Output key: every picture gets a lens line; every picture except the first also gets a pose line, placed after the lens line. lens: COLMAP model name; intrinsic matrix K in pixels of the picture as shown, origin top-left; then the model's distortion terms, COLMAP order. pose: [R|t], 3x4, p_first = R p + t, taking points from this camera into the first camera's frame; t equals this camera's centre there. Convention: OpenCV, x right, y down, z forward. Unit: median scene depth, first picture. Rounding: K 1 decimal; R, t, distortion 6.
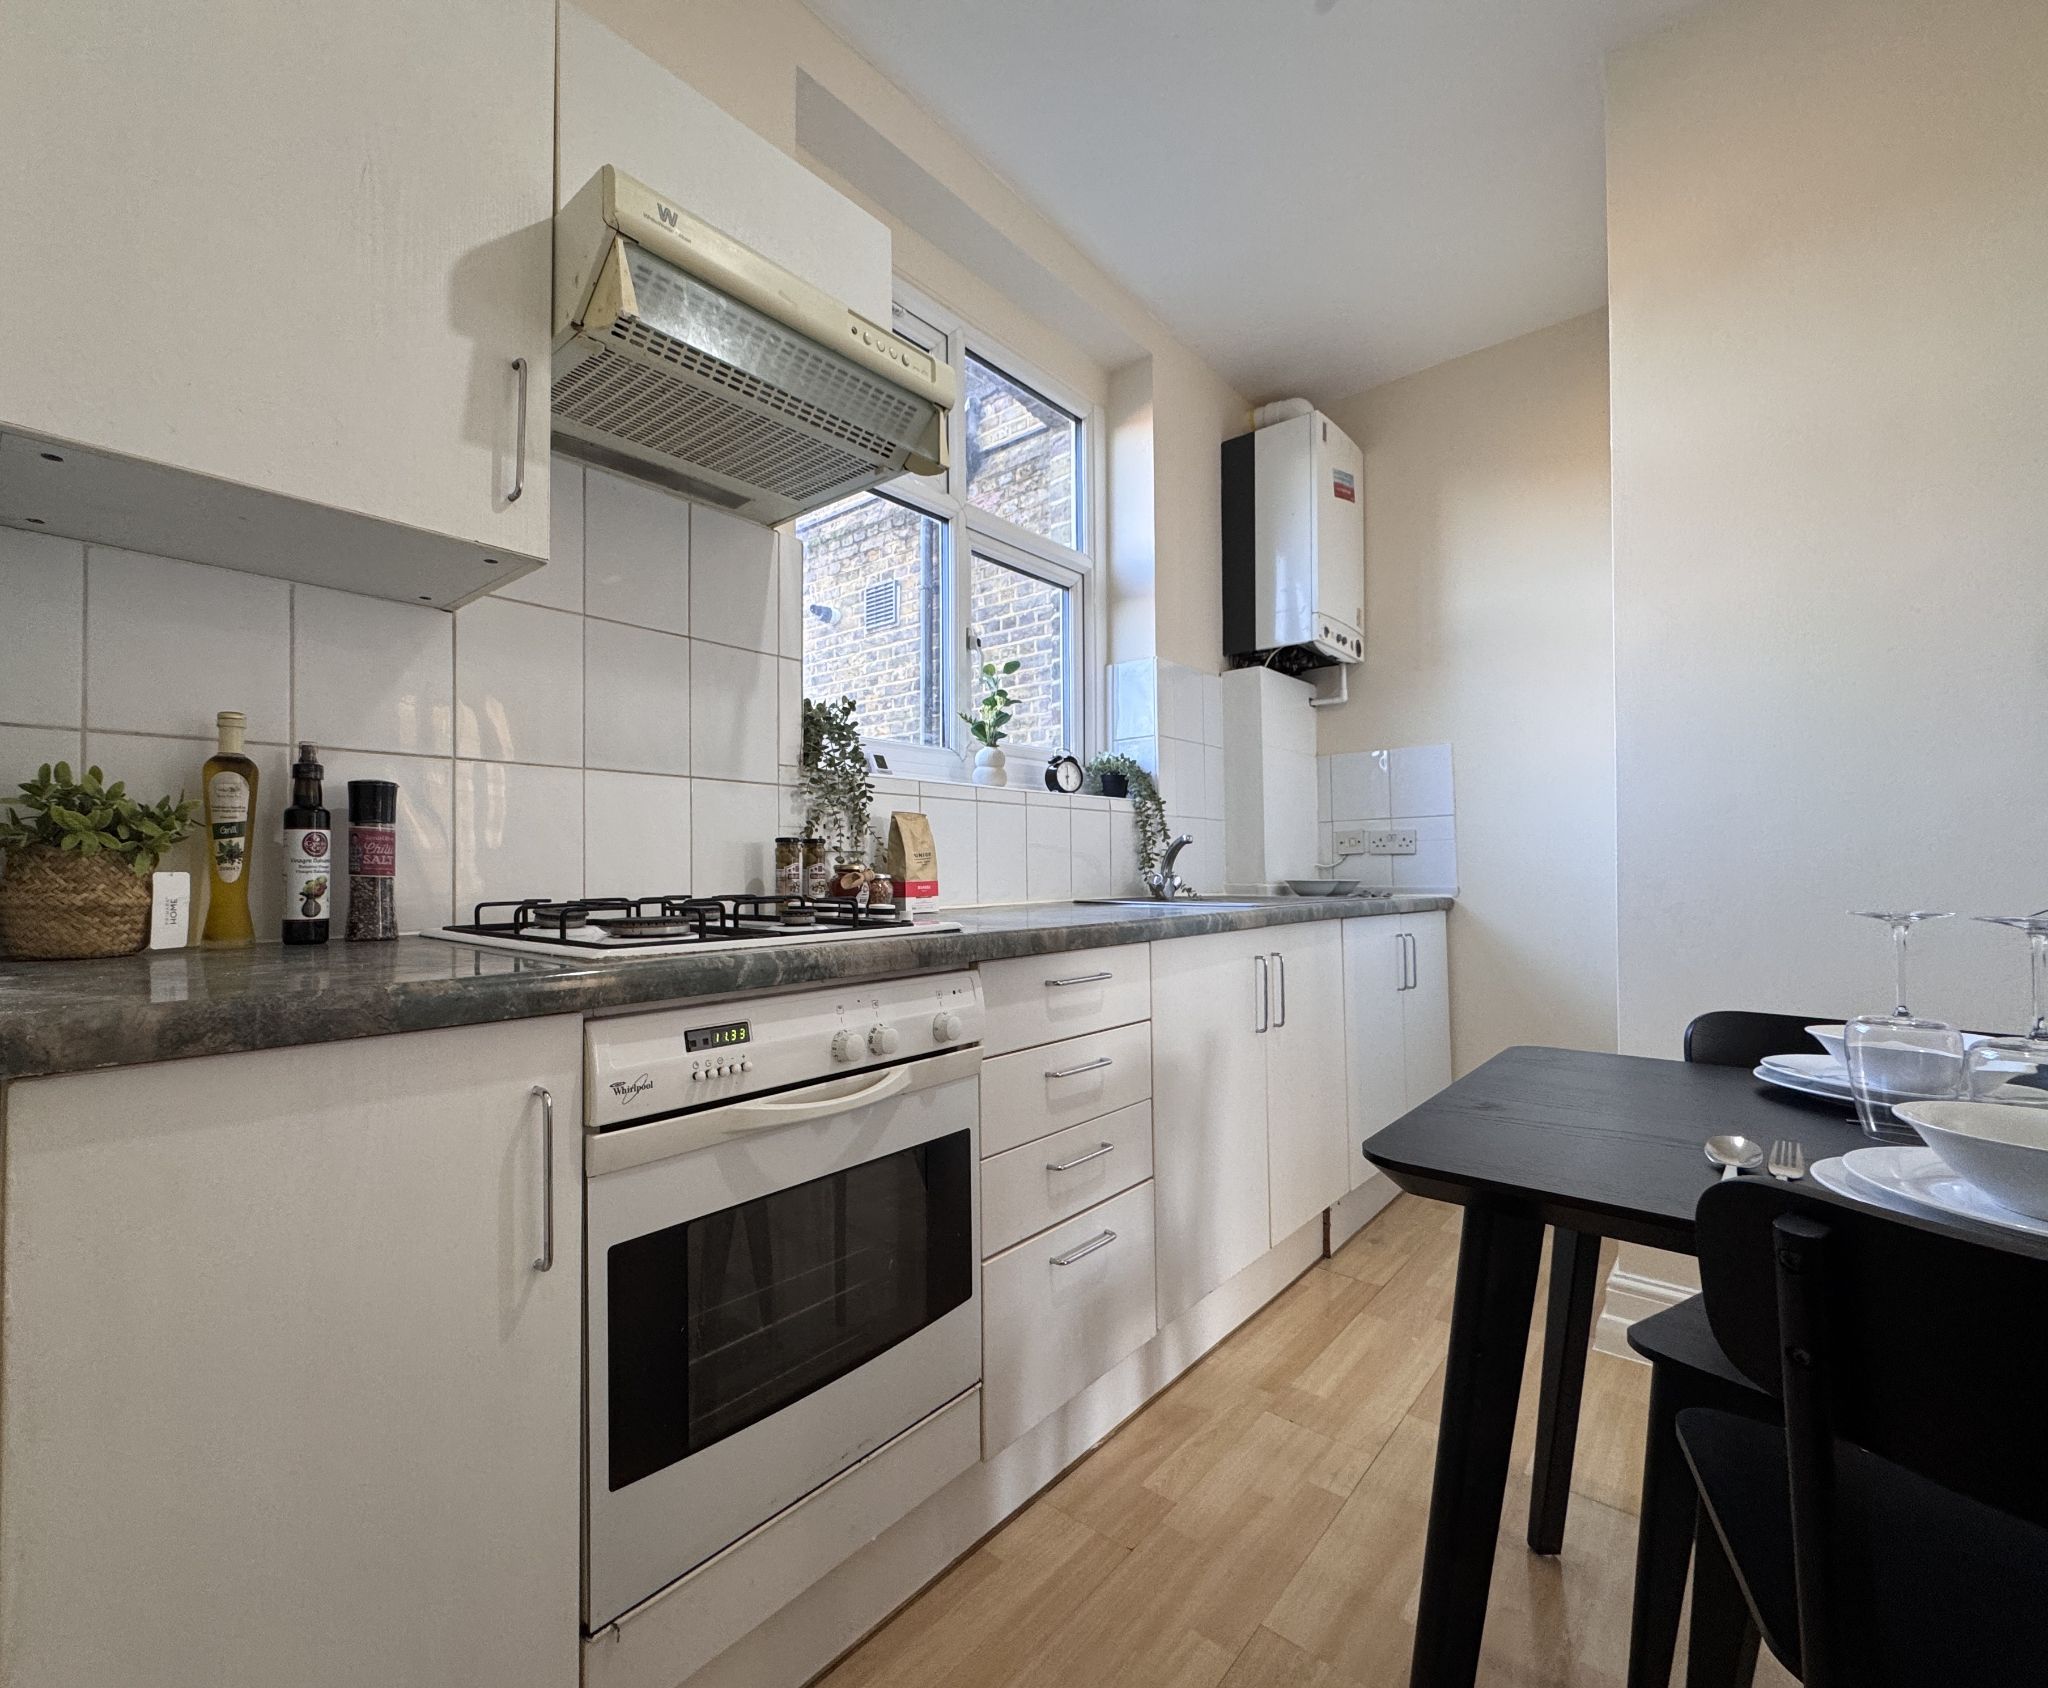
lens RADIAL K [[896.5, 0, 1018.8], [0, 896.5, 840.3], [0, 0, 1]] dist [0.001572, 0.000033]
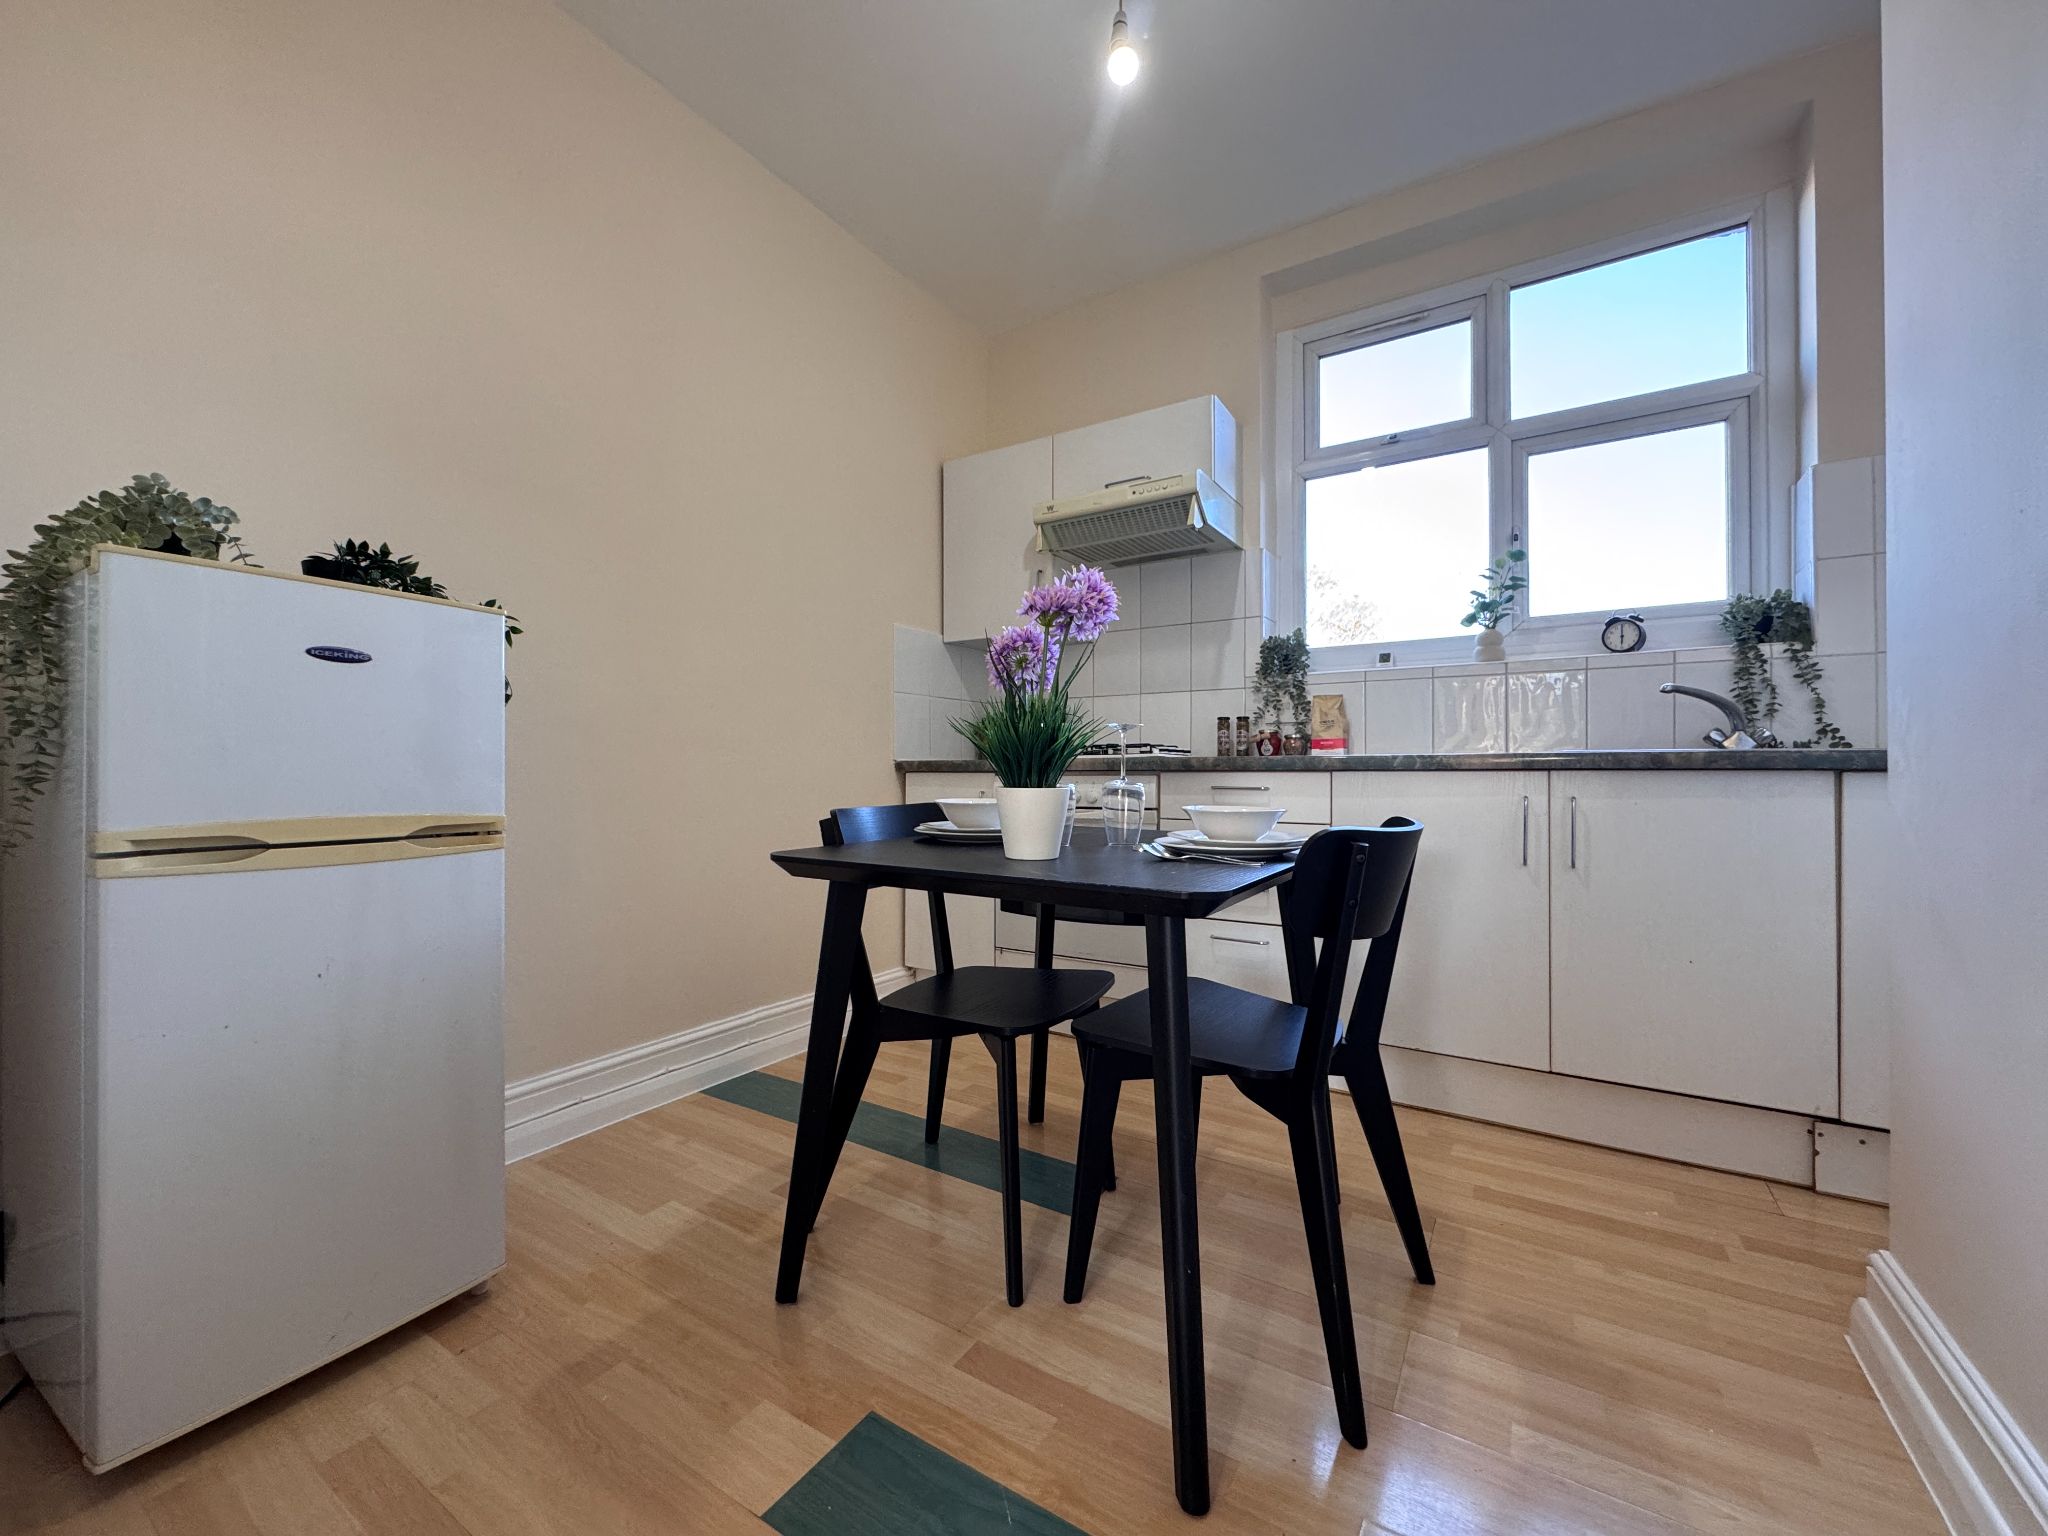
lens RADIAL K [[820.5, 0, 1017.4], [0, 820.5, 764.4], [0, 0, 1]] dist [-0.000671, 0.000191]
pose [[0.149857, -0.001054, -0.988707, 1.315235], [0.034073, 0.999411, 0.004099, 0.072079], [0.988120, -0.034303, 0.149805, 0.276197]]
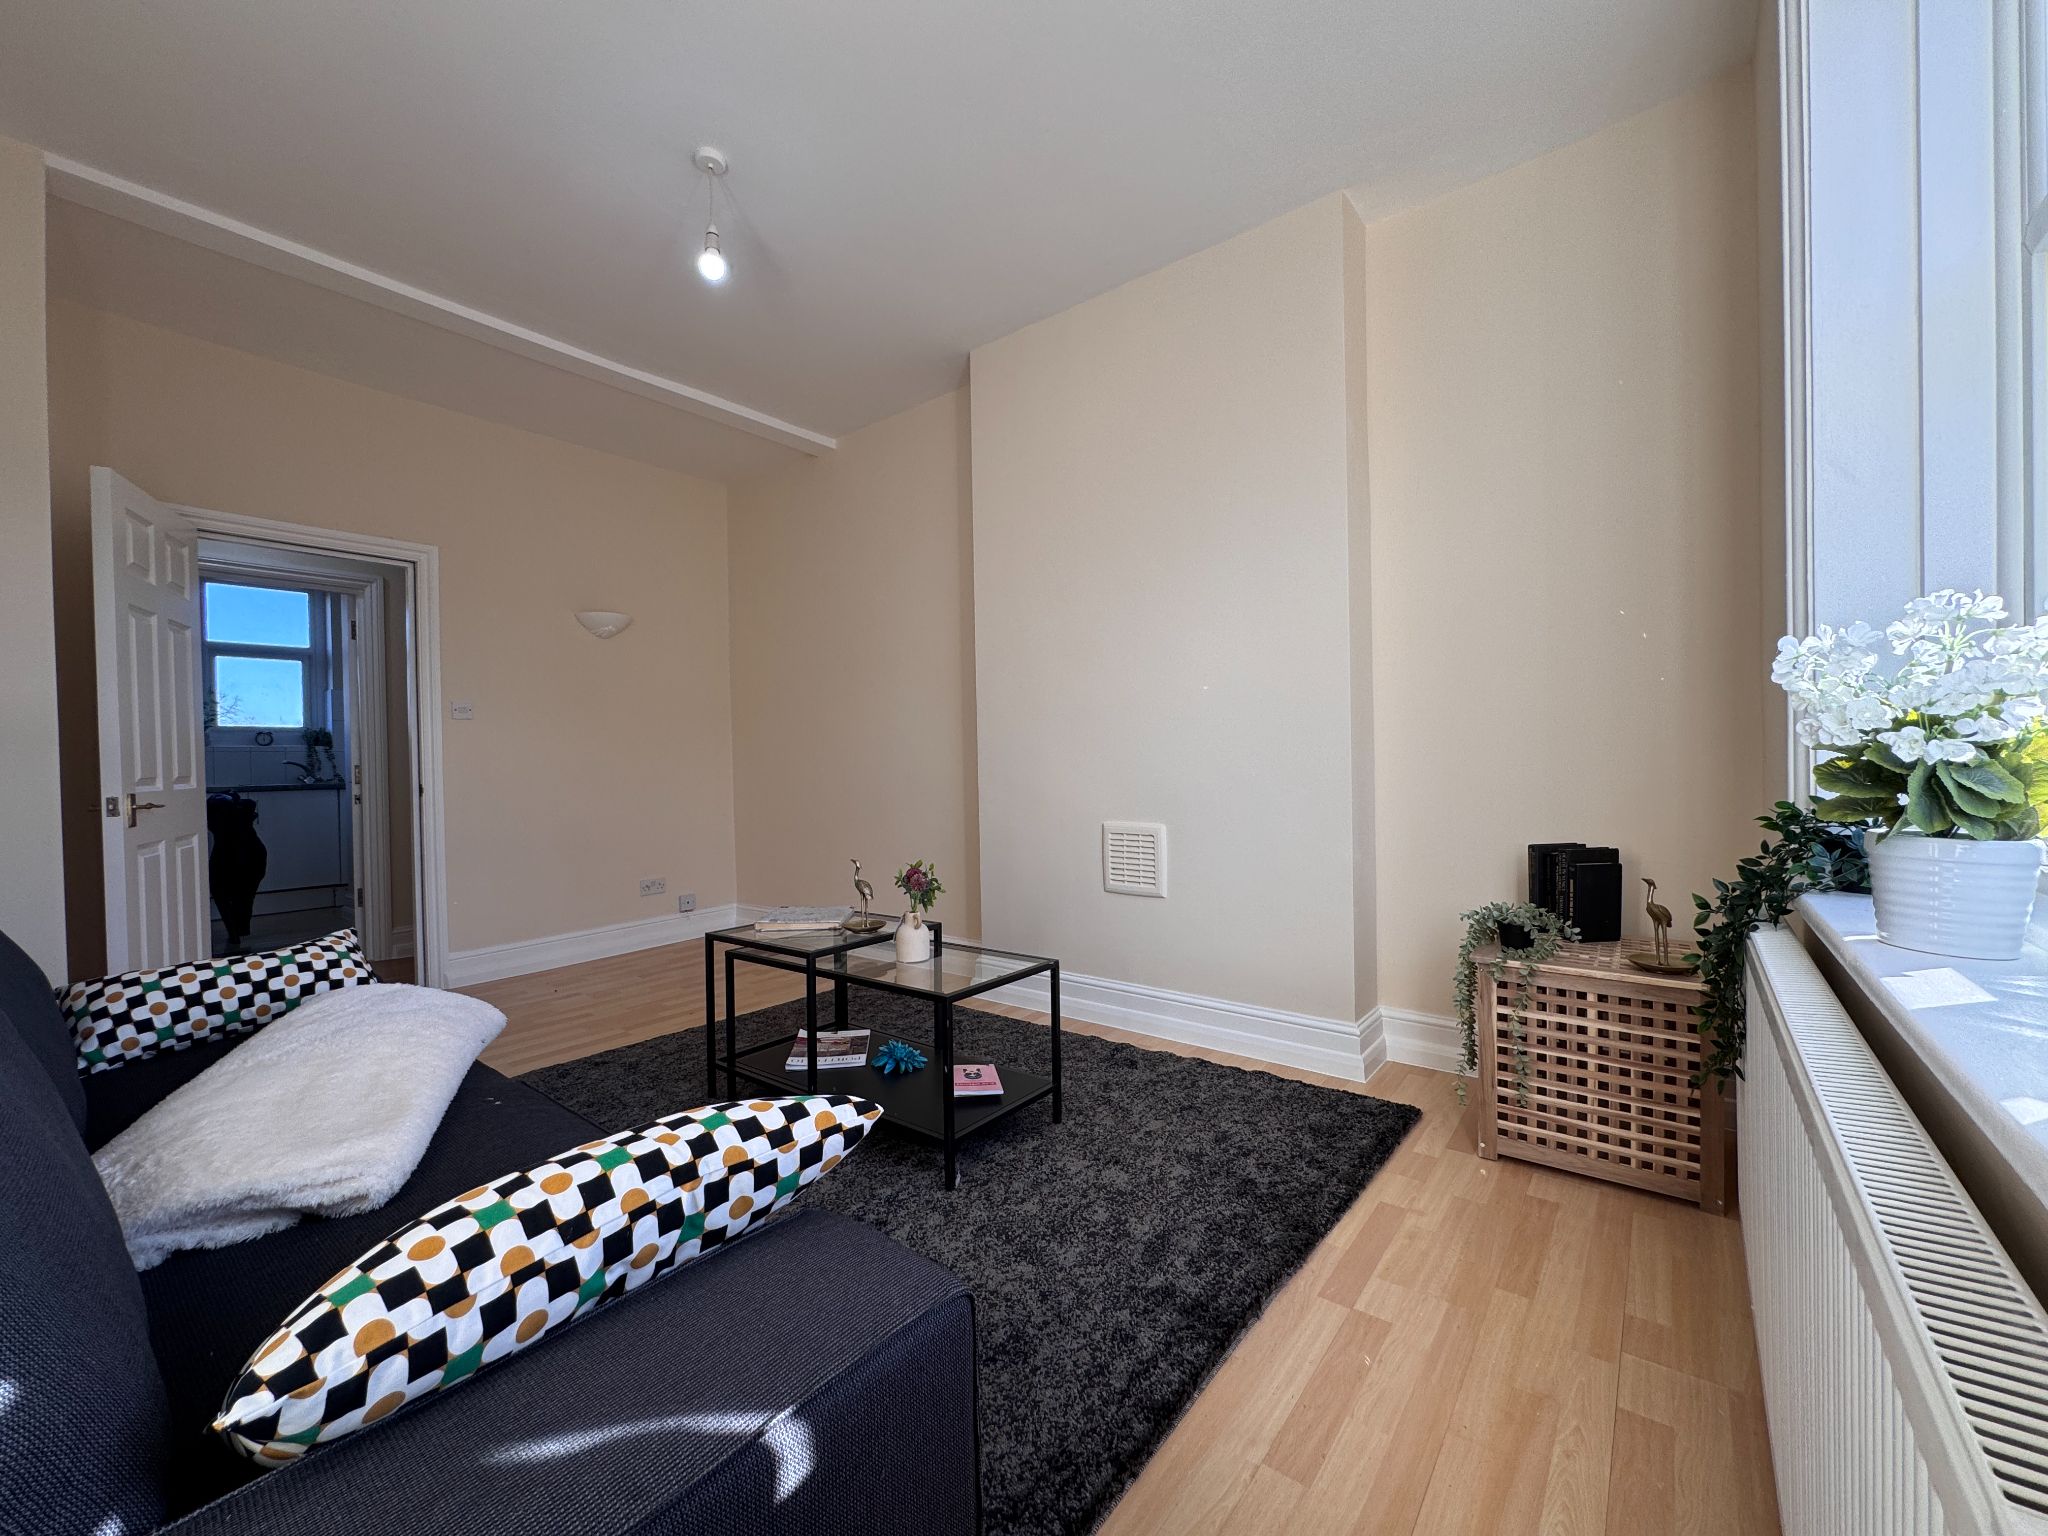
lens RADIAL K [[820.5, 0, 1024.8], [0, 820.5, 768.0], [0, 0, 1]] dist [-0.000671, 0.000191]
pose [[0.999181, -0.013618, 0.038106, 3.329504], [0.012249, 0.999280, 0.035912, -0.065293], [-0.038568, -0.035416, 0.998628, -2.264600]]
